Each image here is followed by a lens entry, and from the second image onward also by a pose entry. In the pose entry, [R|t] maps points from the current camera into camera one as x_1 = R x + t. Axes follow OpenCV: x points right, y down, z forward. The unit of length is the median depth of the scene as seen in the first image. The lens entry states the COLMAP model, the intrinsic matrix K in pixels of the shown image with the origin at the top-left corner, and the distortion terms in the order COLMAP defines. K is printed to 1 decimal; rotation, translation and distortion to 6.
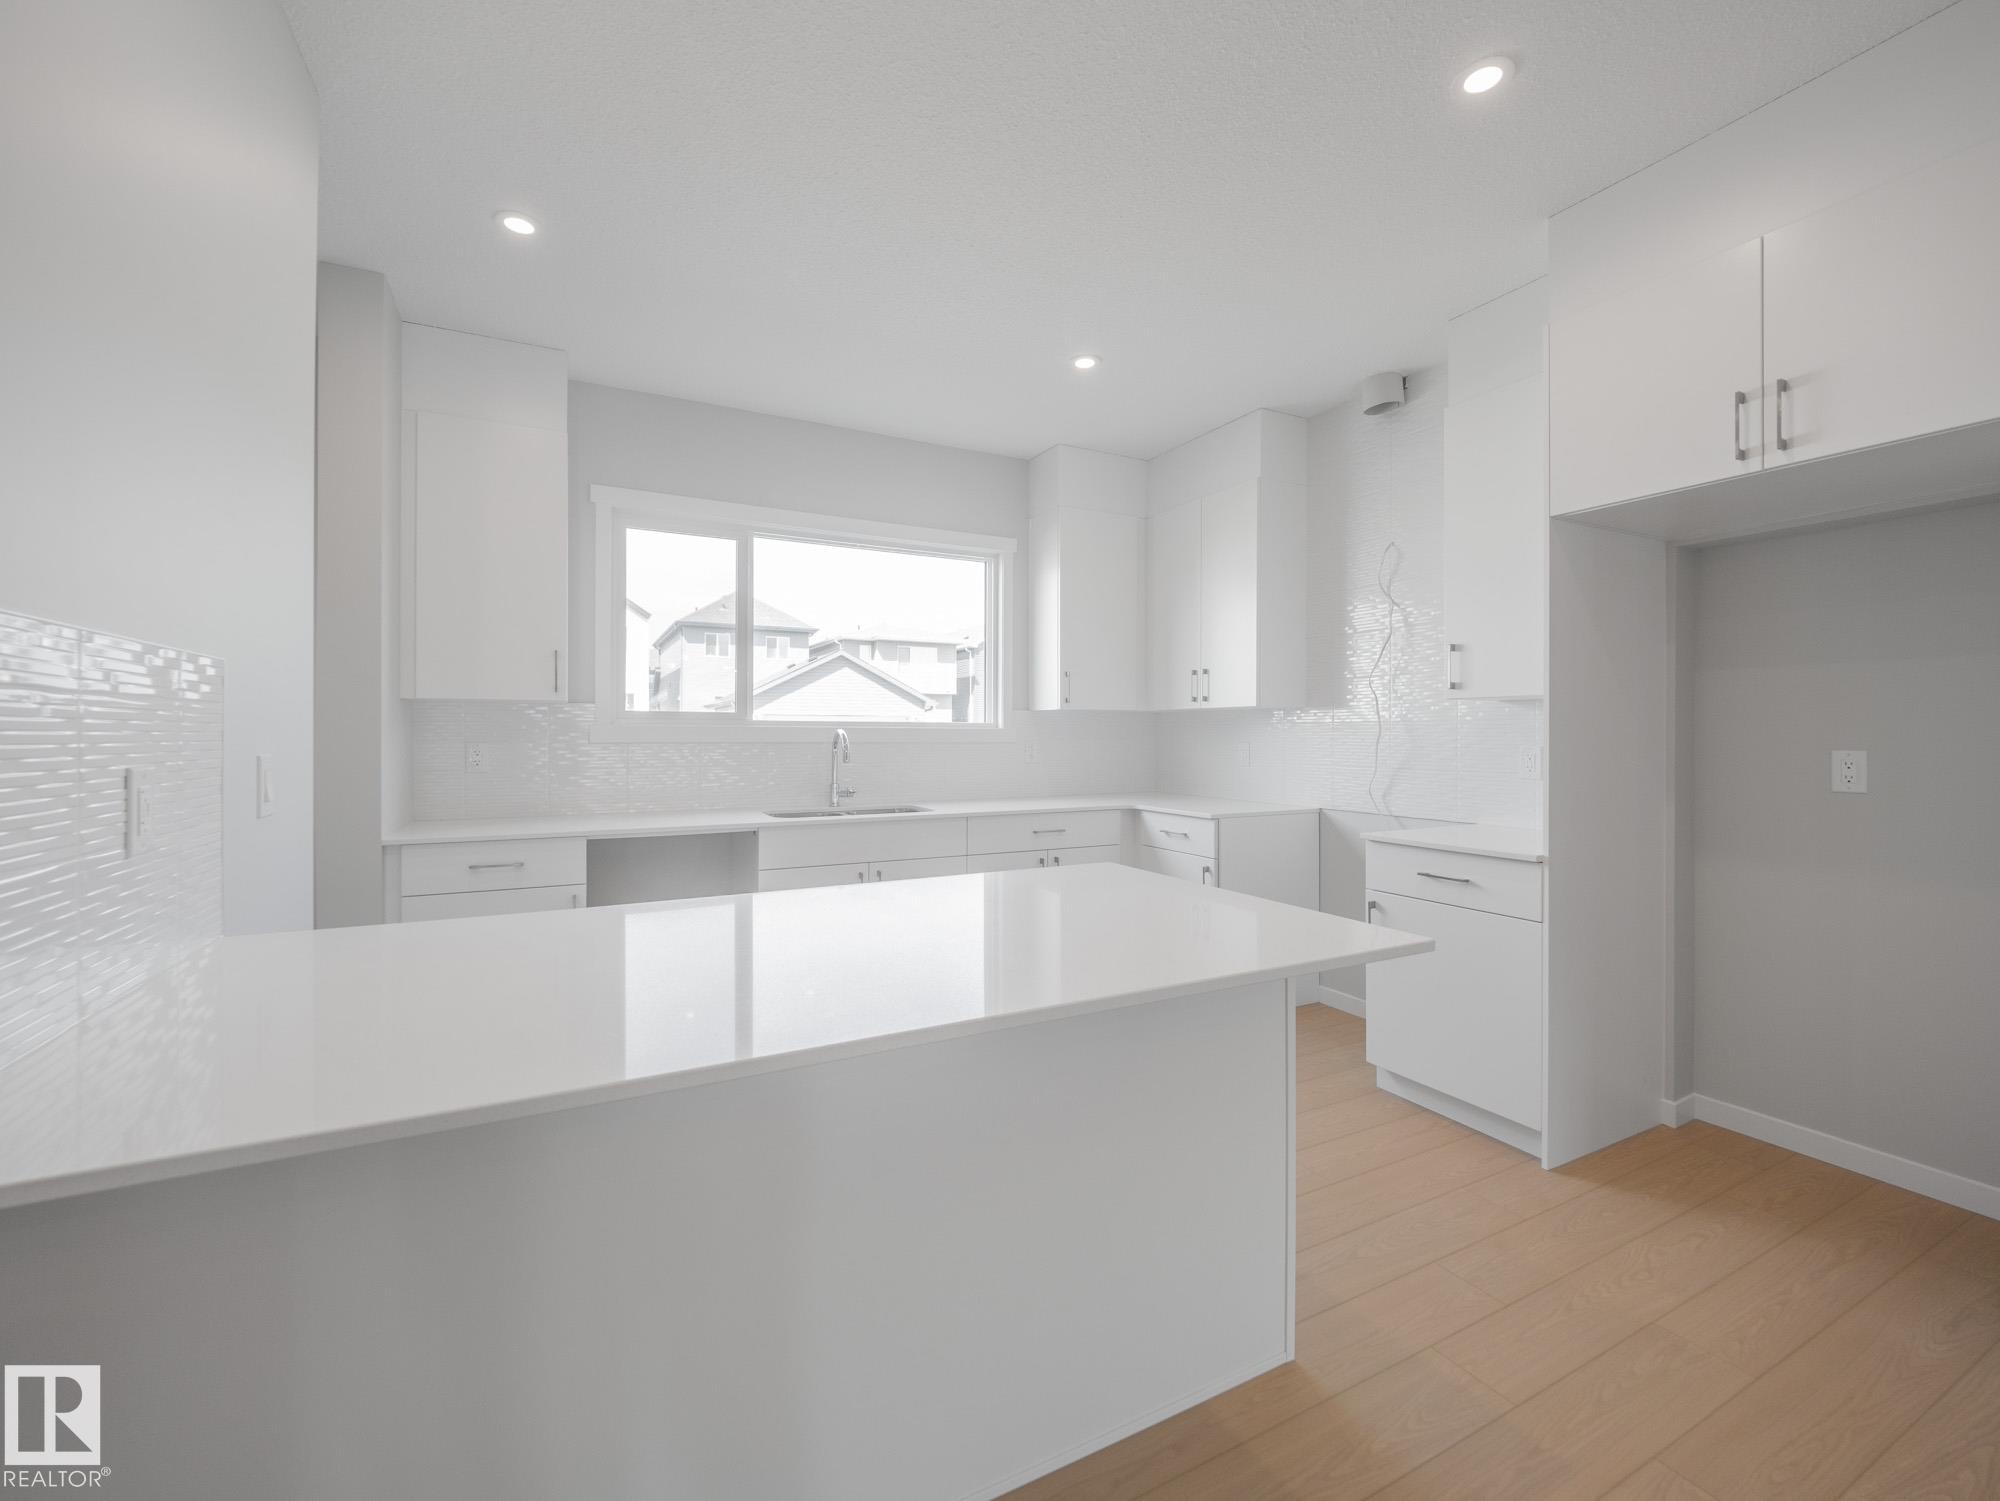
lens RADIAL K [[838.5, 0, 1001.1], [0, 838.5, 738.6], [0, 0, 1]] dist [0.001799, -0.000170]
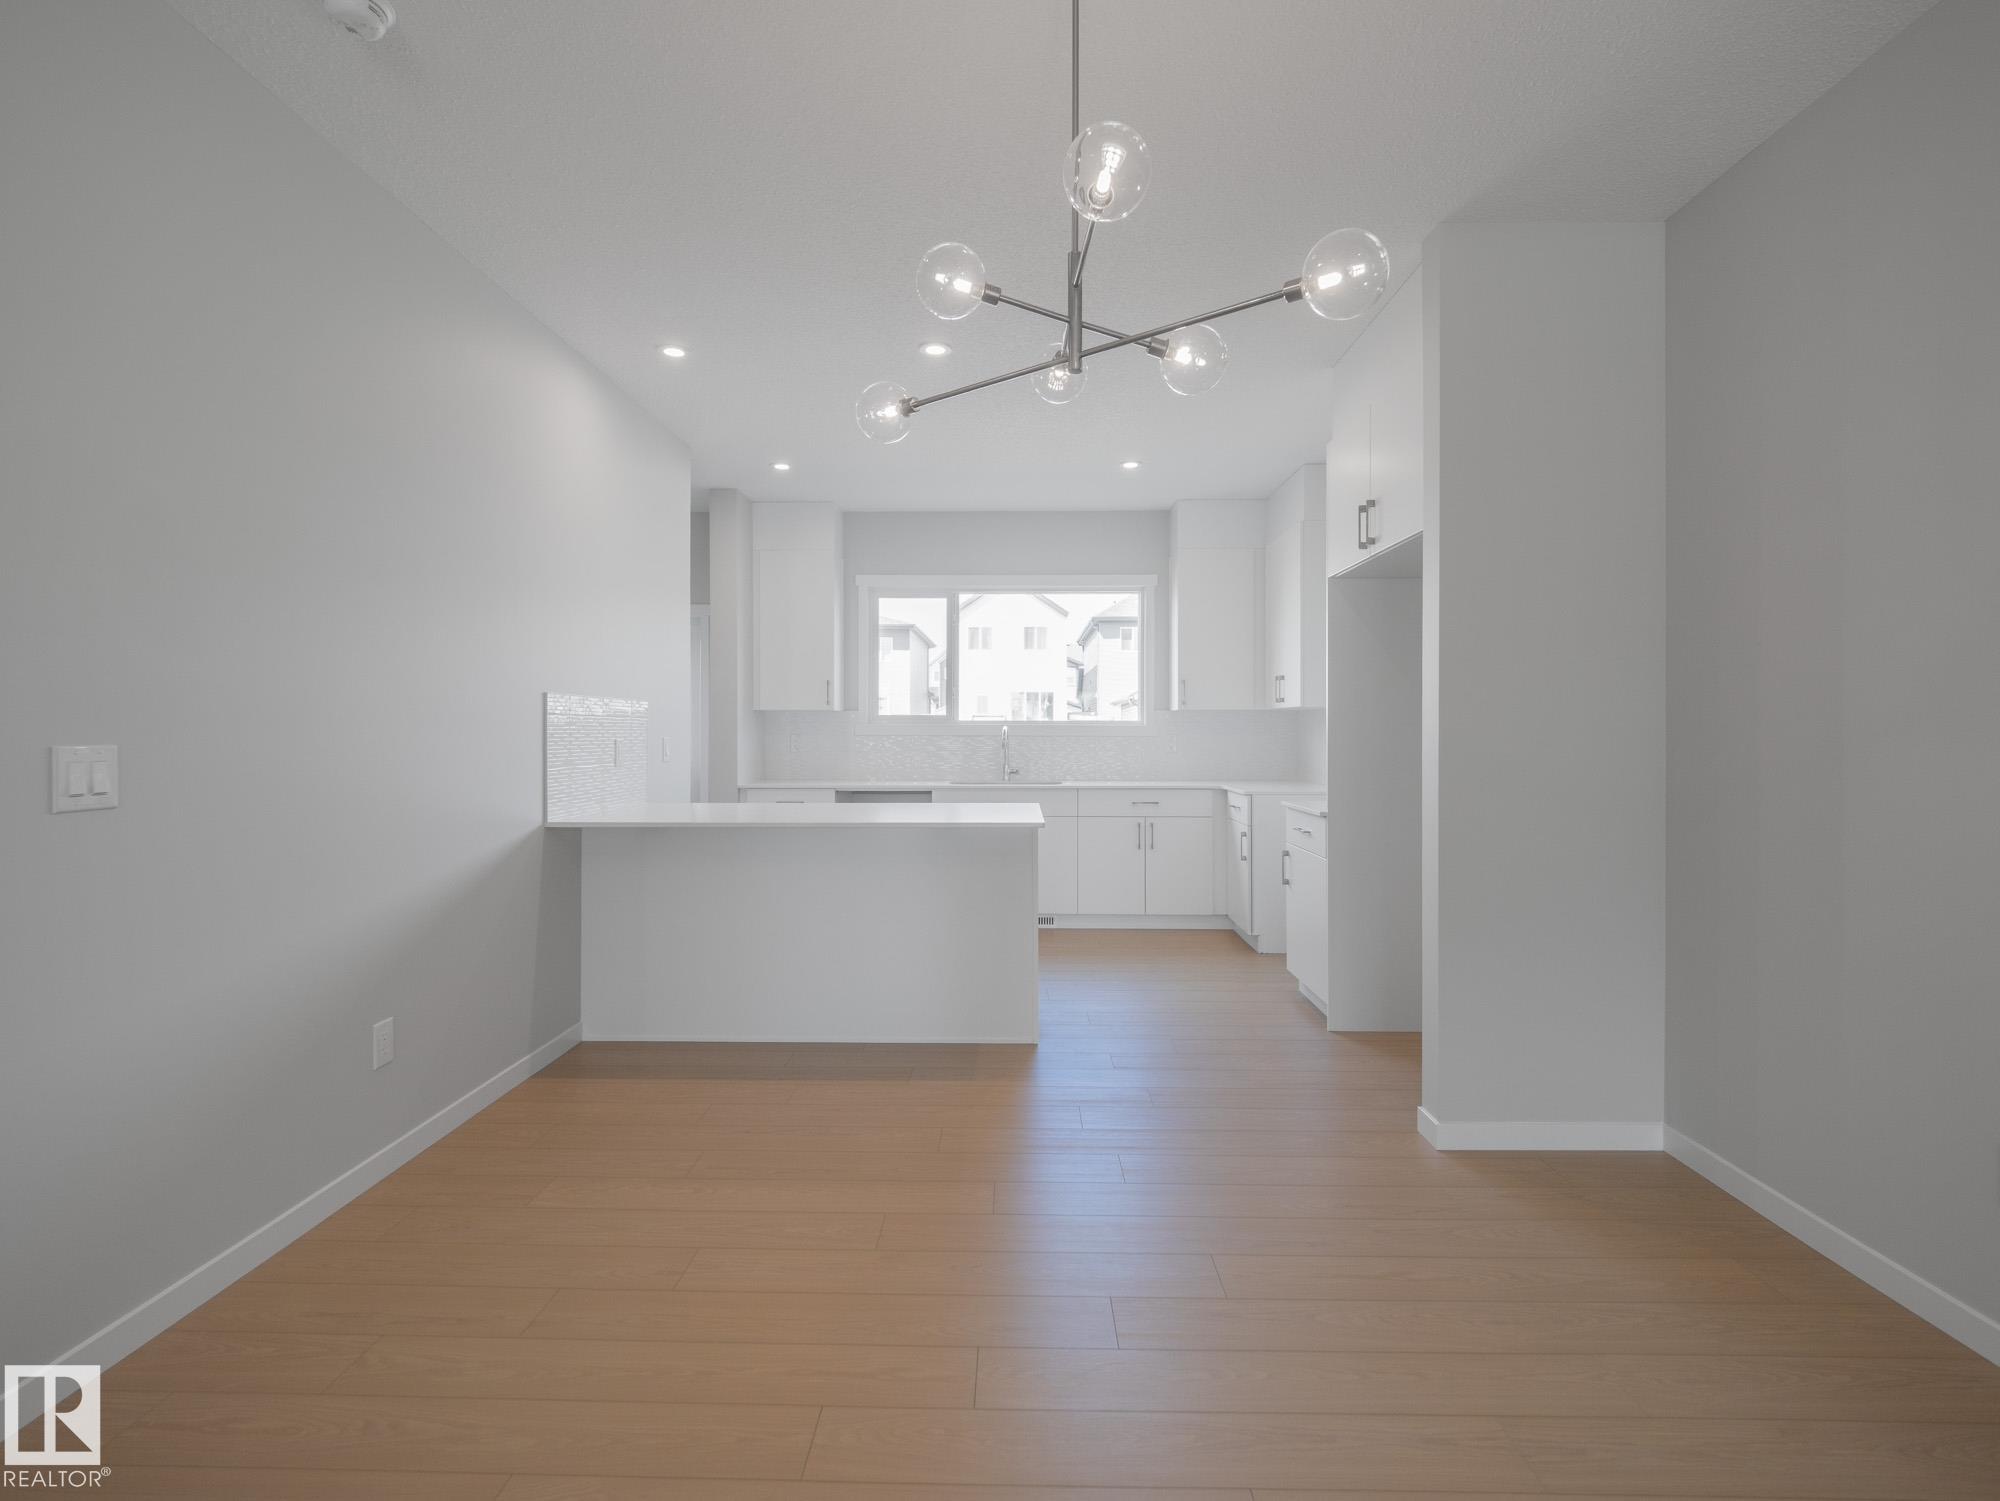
lens RADIAL K [[944.7, 0, 991.0], [0, 944.7, 739.9], [0, 0, 1]] dist [0.038171, -0.000007]
pose [[0.876403, 0.003035, -0.481569, 0.571031], [-0.001588, 0.999993, 0.003412, 0.006505], [0.481576, -0.002226, 0.876401, -0.434158]]
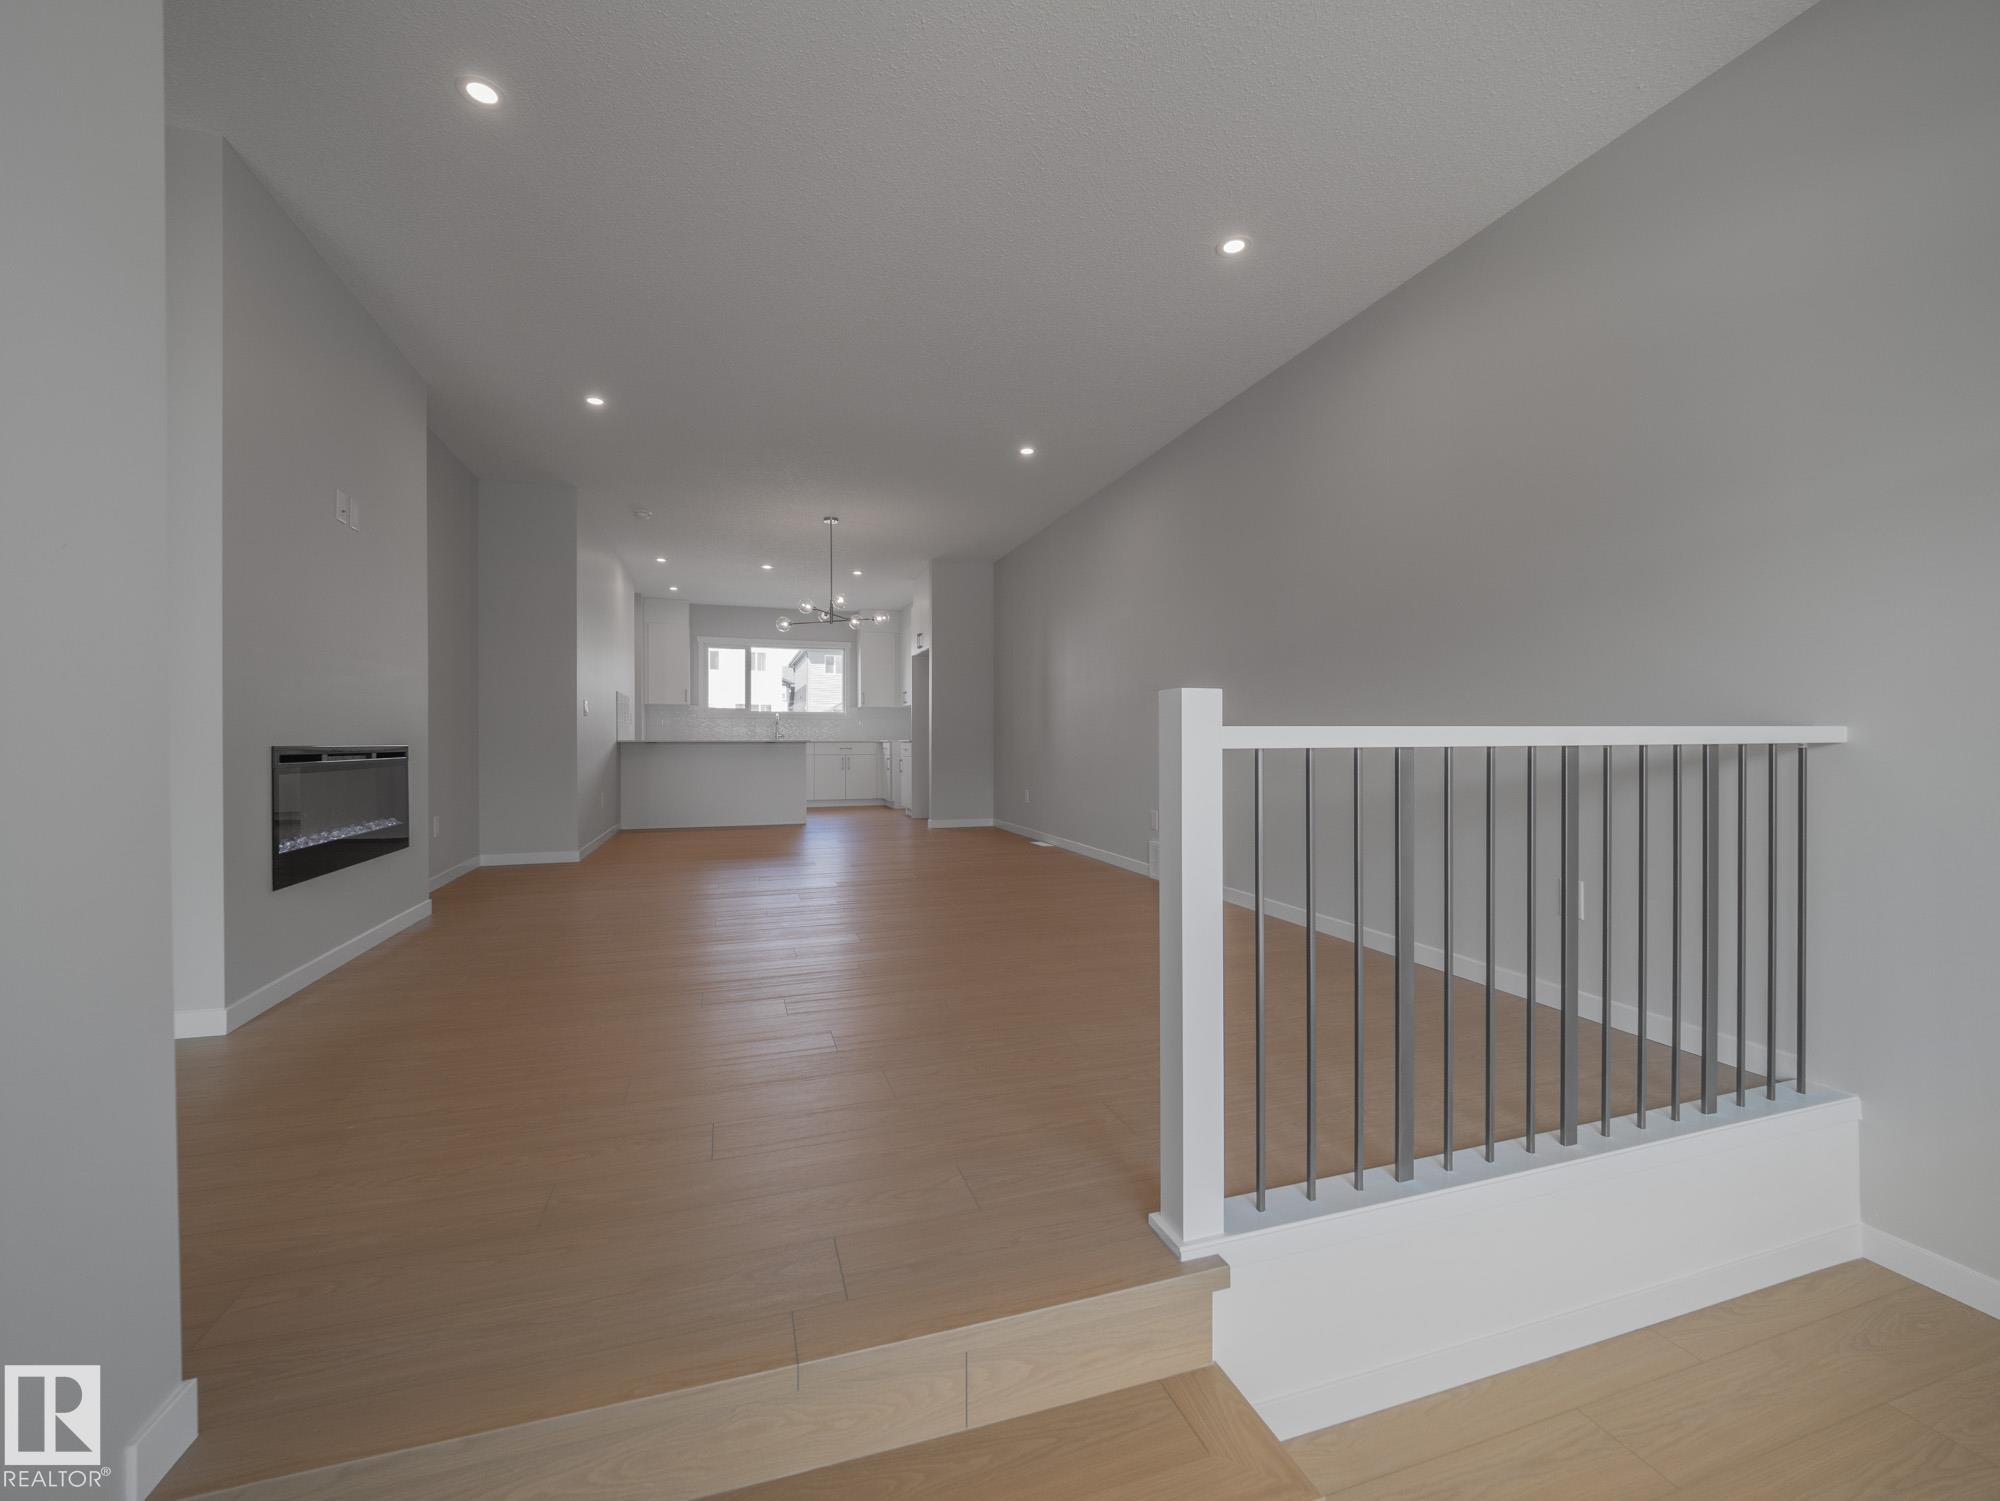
lens RADIAL K [[789.0, 0, 1000.0], [0, 789.0, 750.5], [0, 0, 1]] dist [0.001313, -0.000012]
pose [[0.989375, 0.000771, -0.145387, 0.995776], [0.000225, 0.999977, 0.006838, 0.100505], [0.145388, -0.006799, 0.989351, -1.647485]]
